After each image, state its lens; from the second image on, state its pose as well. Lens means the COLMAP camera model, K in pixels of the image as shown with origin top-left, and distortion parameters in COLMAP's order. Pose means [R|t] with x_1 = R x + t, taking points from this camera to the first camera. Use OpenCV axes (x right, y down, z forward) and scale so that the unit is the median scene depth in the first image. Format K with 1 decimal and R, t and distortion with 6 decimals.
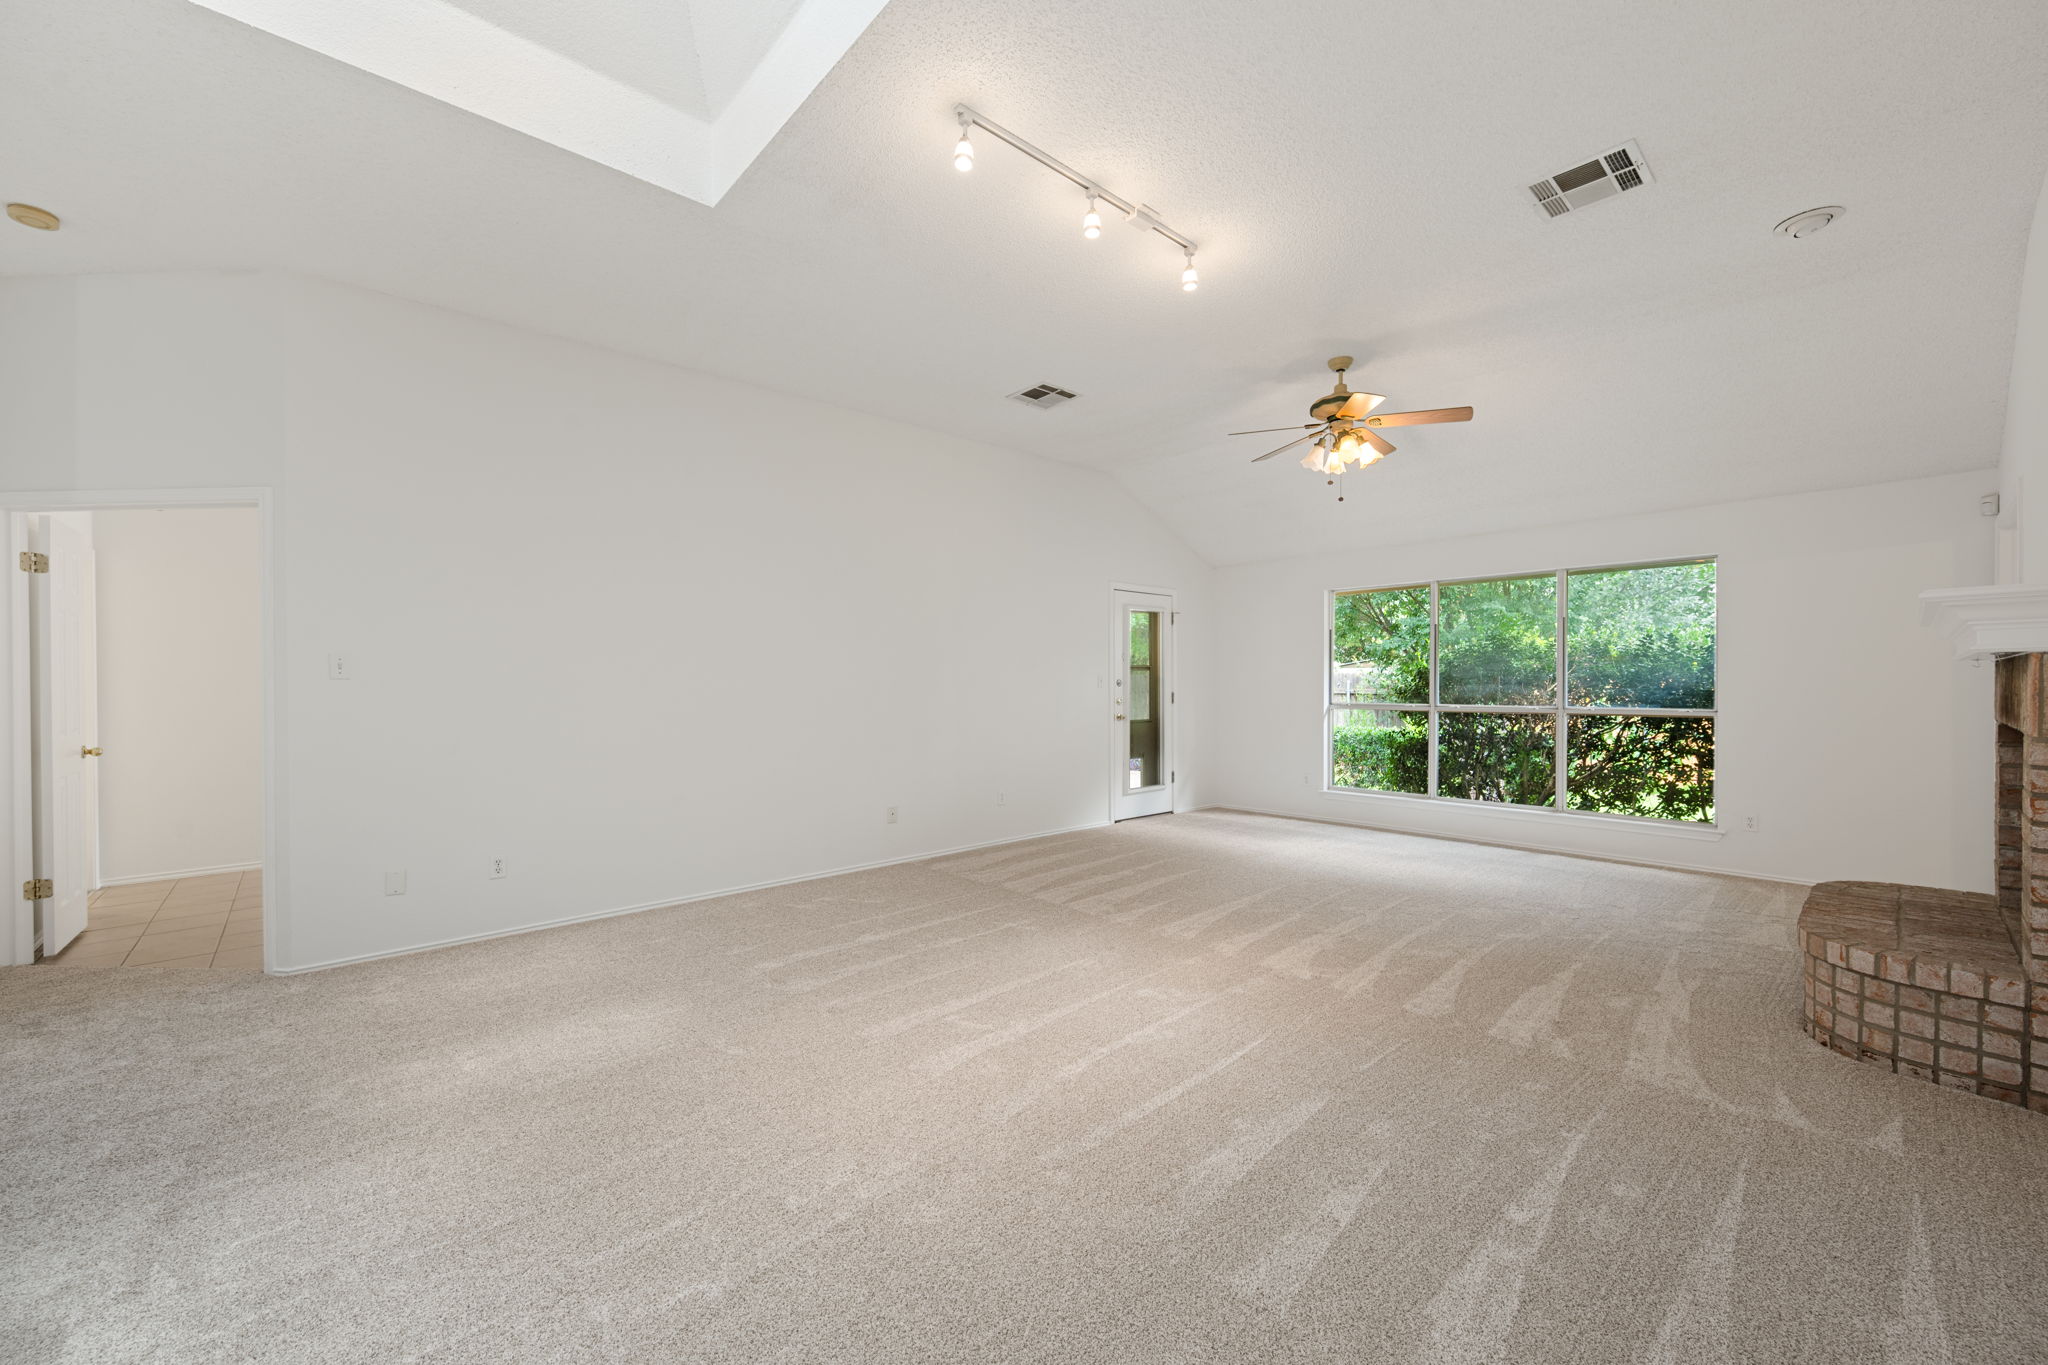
lens RADIAL K [[796.4, 0, 1024.0], [0, 796.4, 682.5], [0, 0, 1]] dist [0.000429, 0.000128]
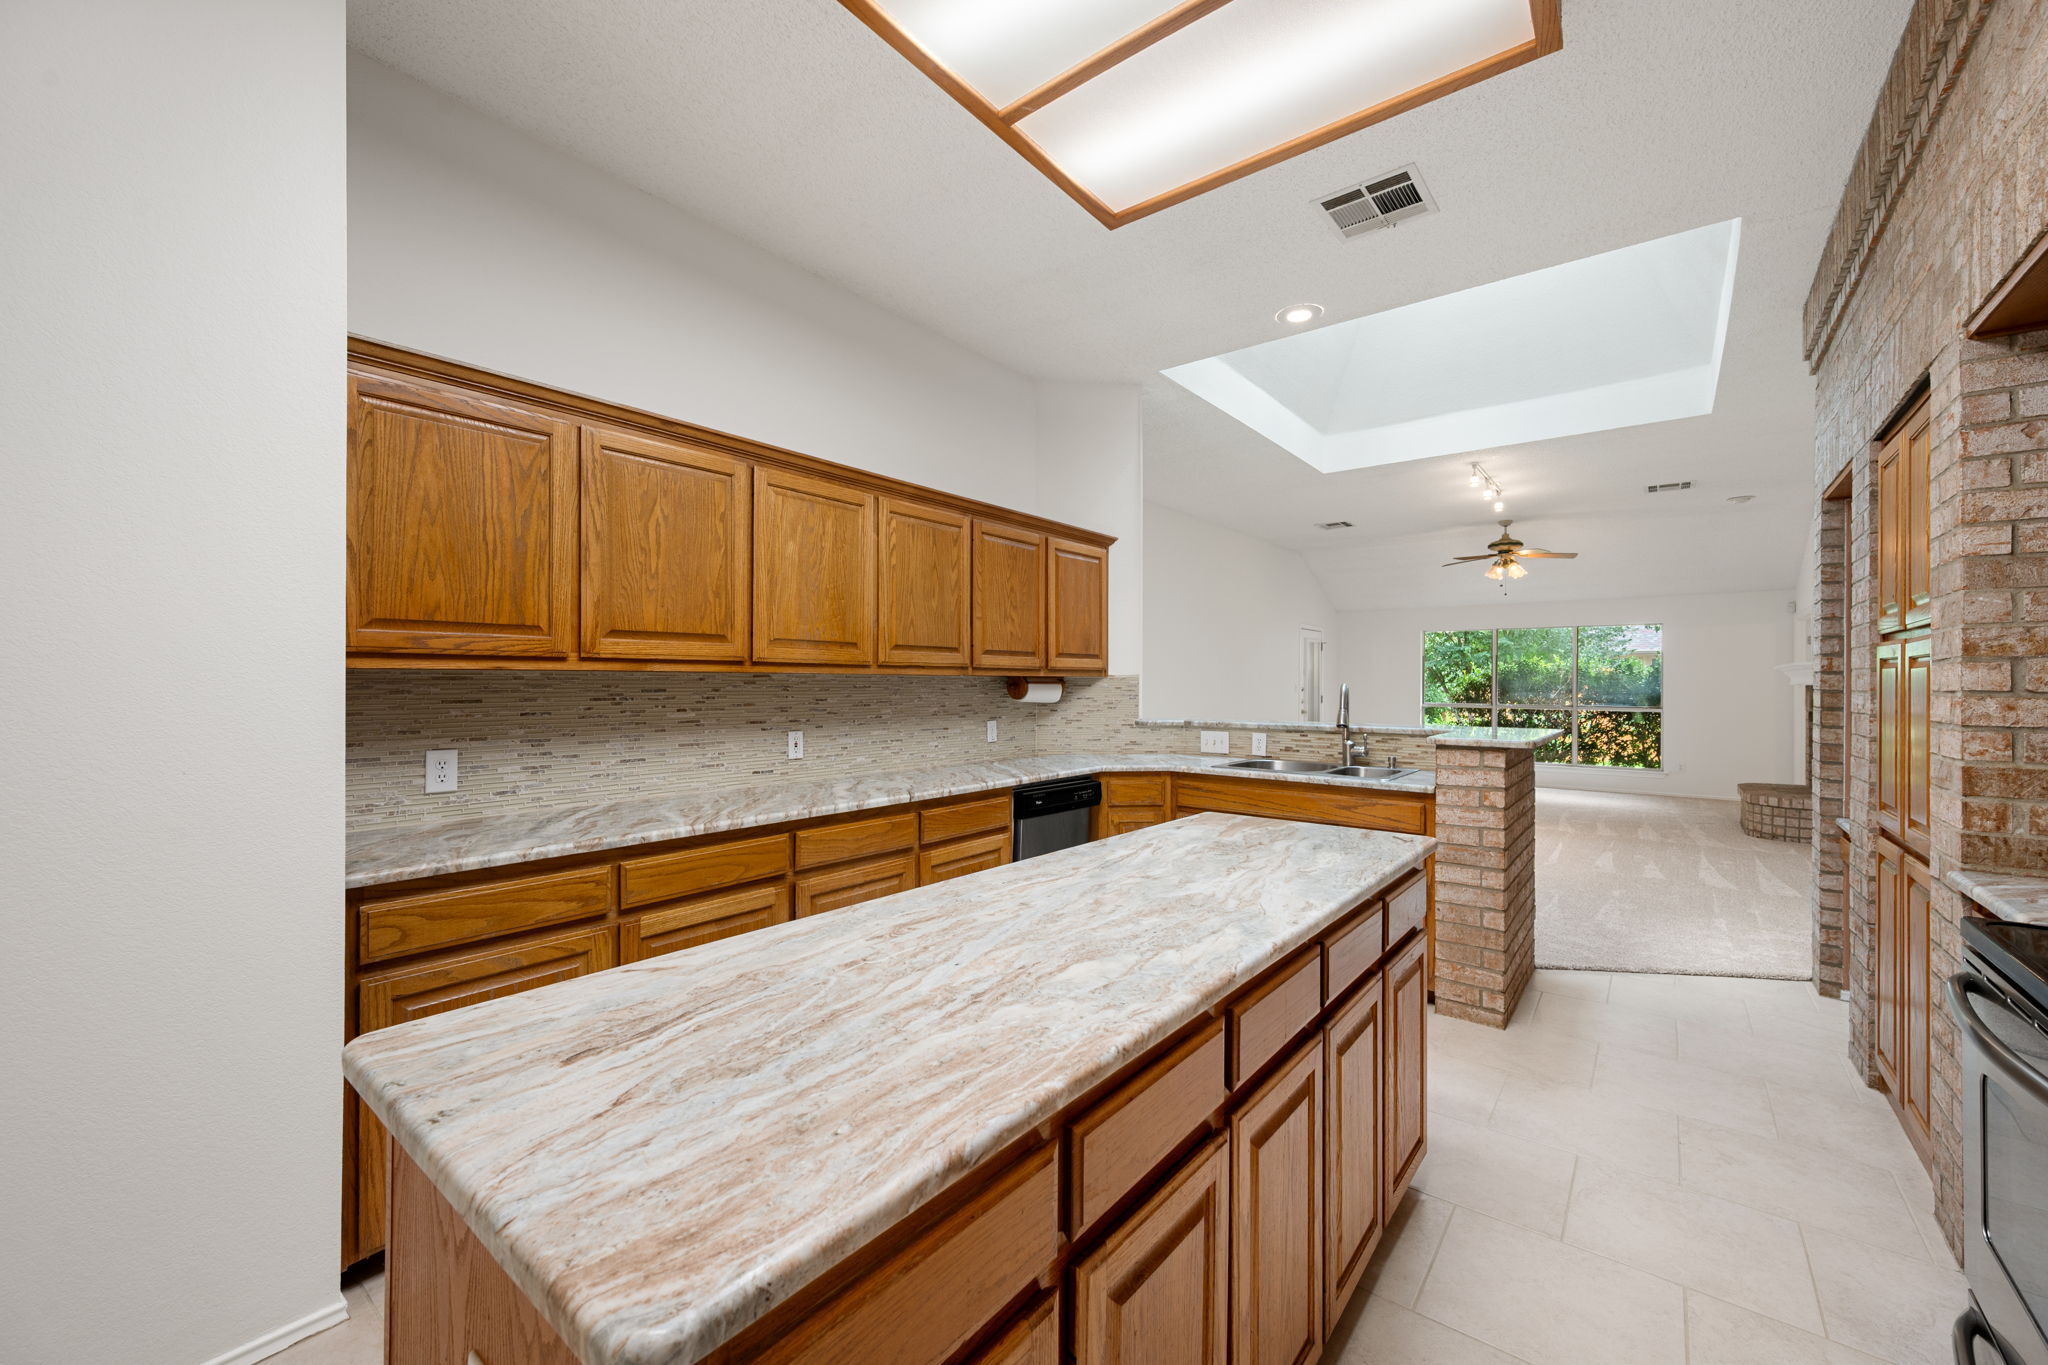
lens RADIAL K [[806.4, 0, 1030.9], [0, 806.4, 679.7], [0, 0, 1]] dist [0.000764, 0.000144]
pose [[0.985419, 0.005102, 0.170068, -1.458752], [-0.004508, 0.999982, -0.003881, -0.024676], [-0.170084, 0.003058, 0.985425, -0.969648]]
